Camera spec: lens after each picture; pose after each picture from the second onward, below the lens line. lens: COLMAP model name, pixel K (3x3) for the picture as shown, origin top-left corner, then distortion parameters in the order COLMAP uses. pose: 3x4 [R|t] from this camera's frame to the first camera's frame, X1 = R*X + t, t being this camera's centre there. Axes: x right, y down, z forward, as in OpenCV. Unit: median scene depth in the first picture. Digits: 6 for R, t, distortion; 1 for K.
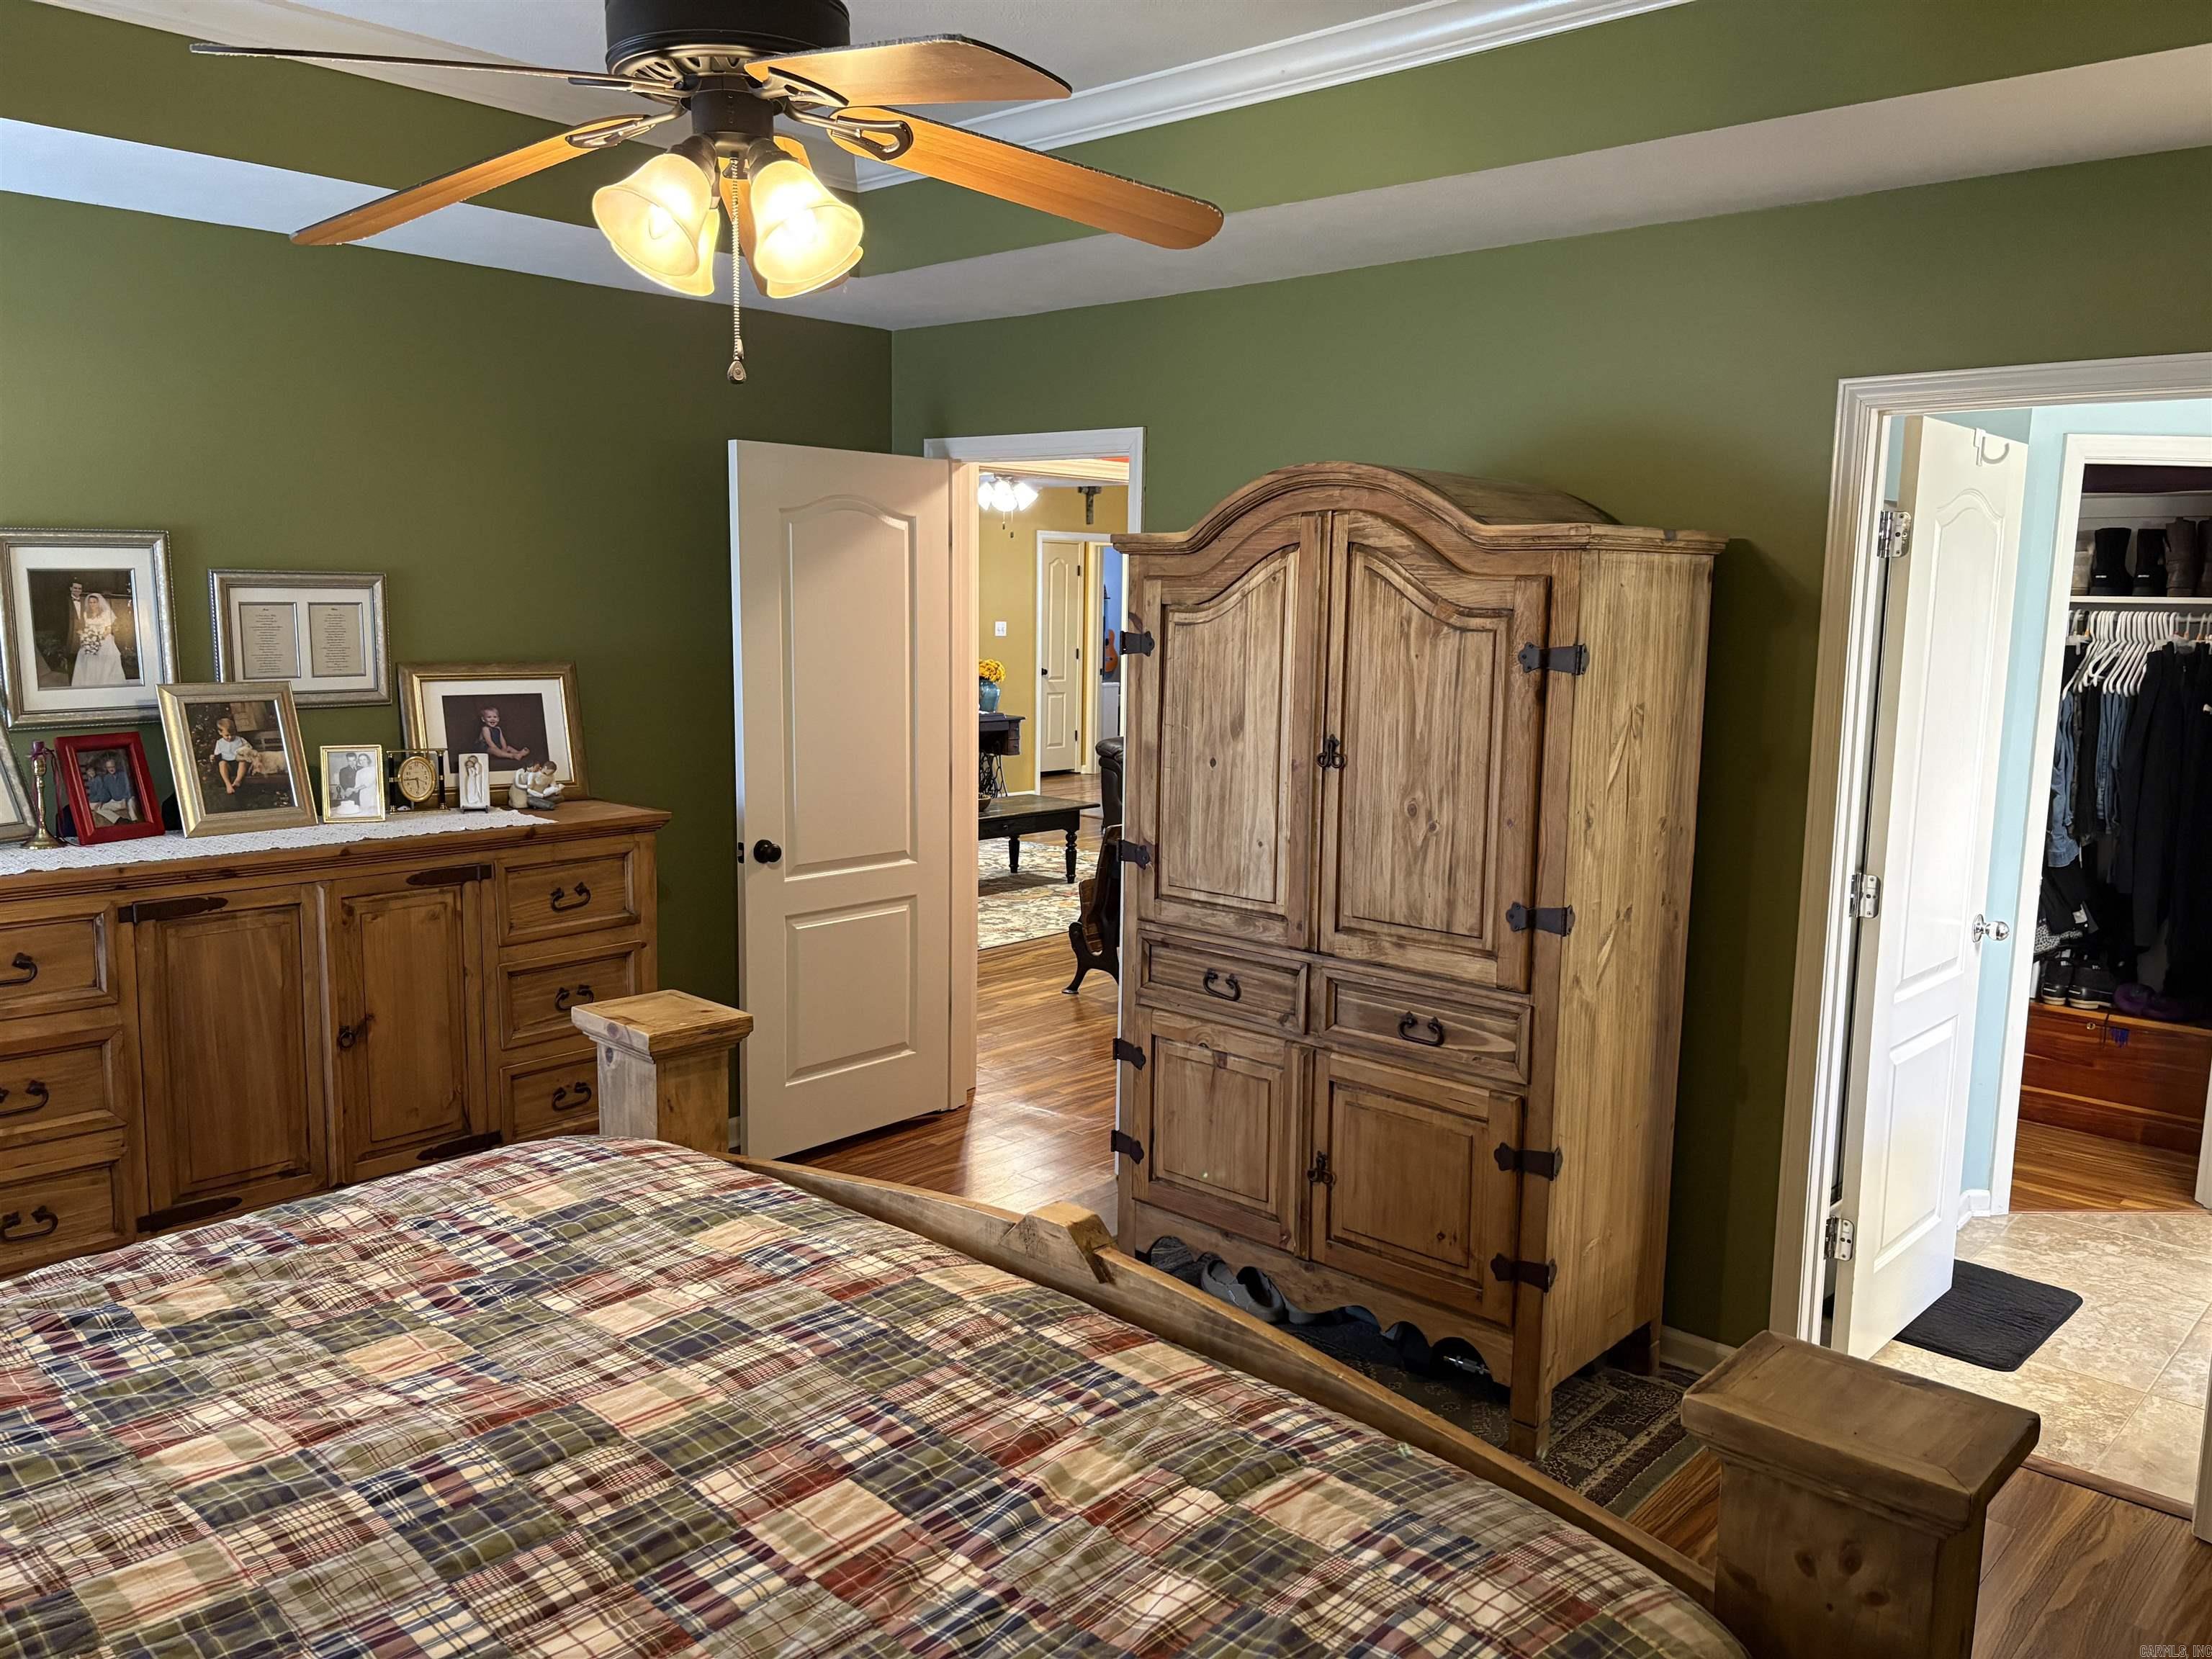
lens RADIAL K [[1662.0, 0, 1106.7], [0, 1662.0, 832.3], [0, 0, 1]] dist [0.052976, -0.049702]
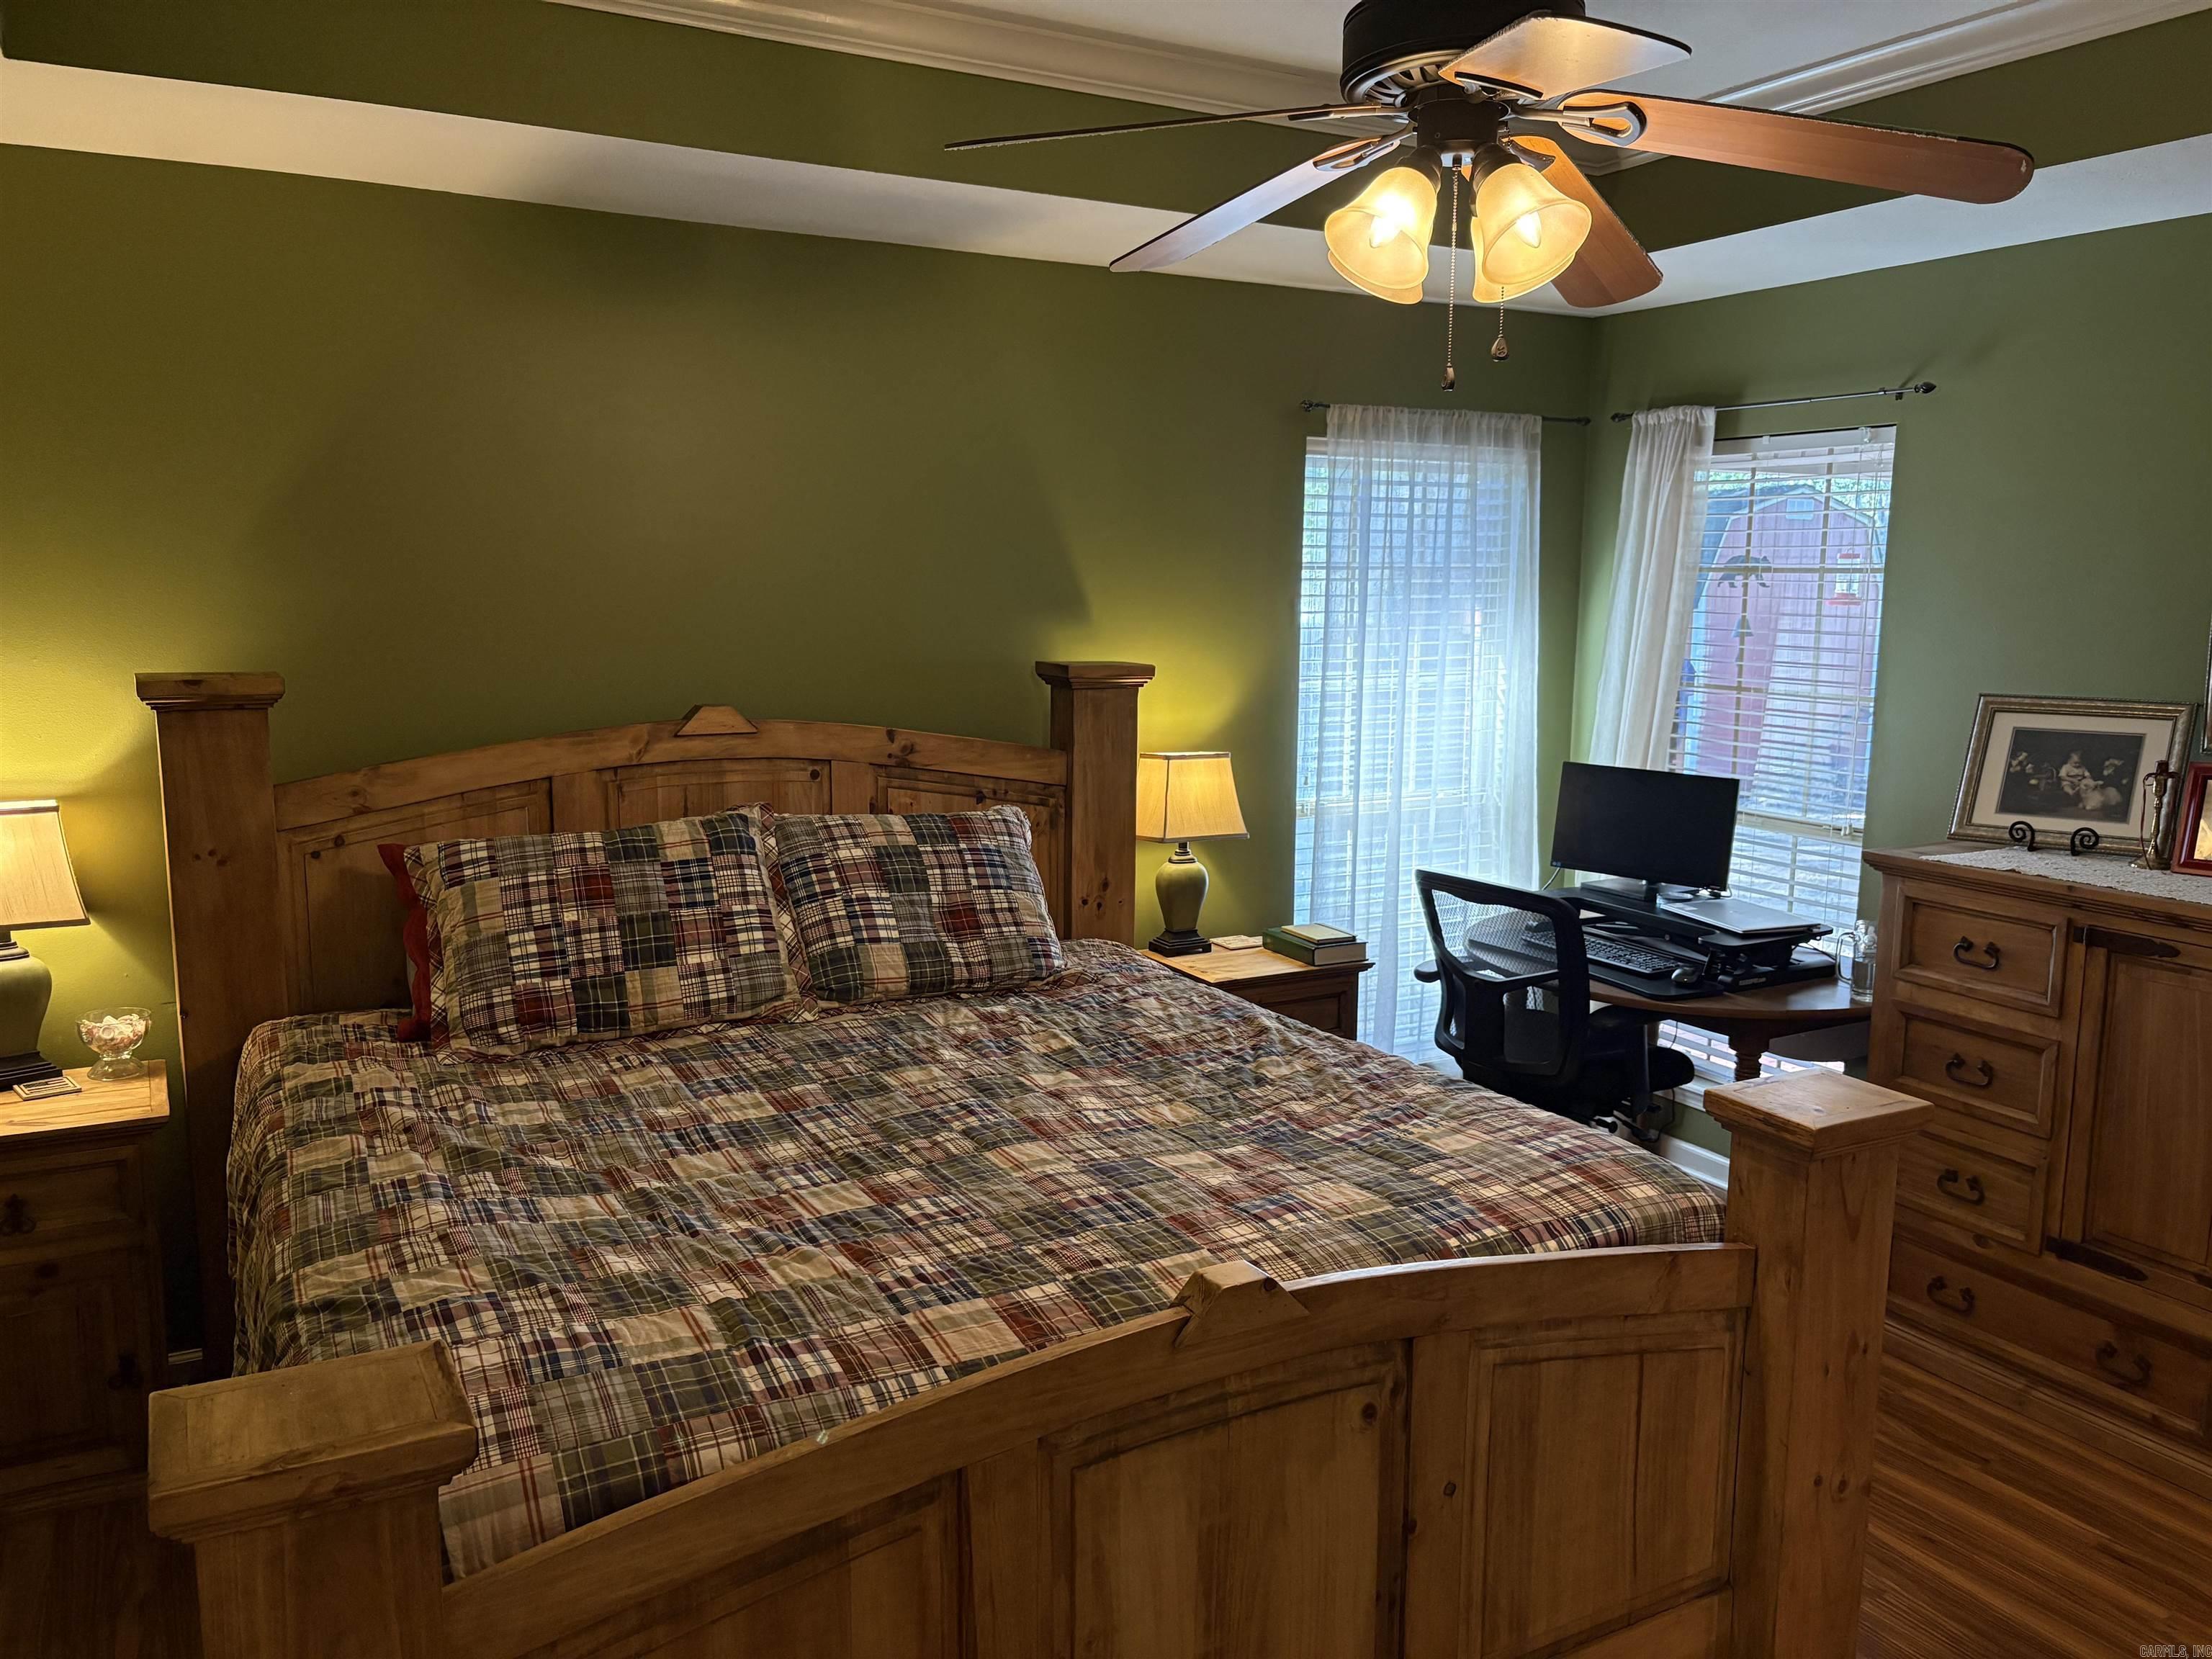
lens RADIAL K [[1662.0, 0, 1102.6], [0, 1662.0, 827.0], [0, 0, 1]] dist [0.052976, -0.049702]
pose [[-0.294938, 0.125143, -0.947286, 0.944722], [-0.156091, 0.971759, 0.176975, -0.179613], [0.942681, 0.200060, -0.267075, 1.291367]]
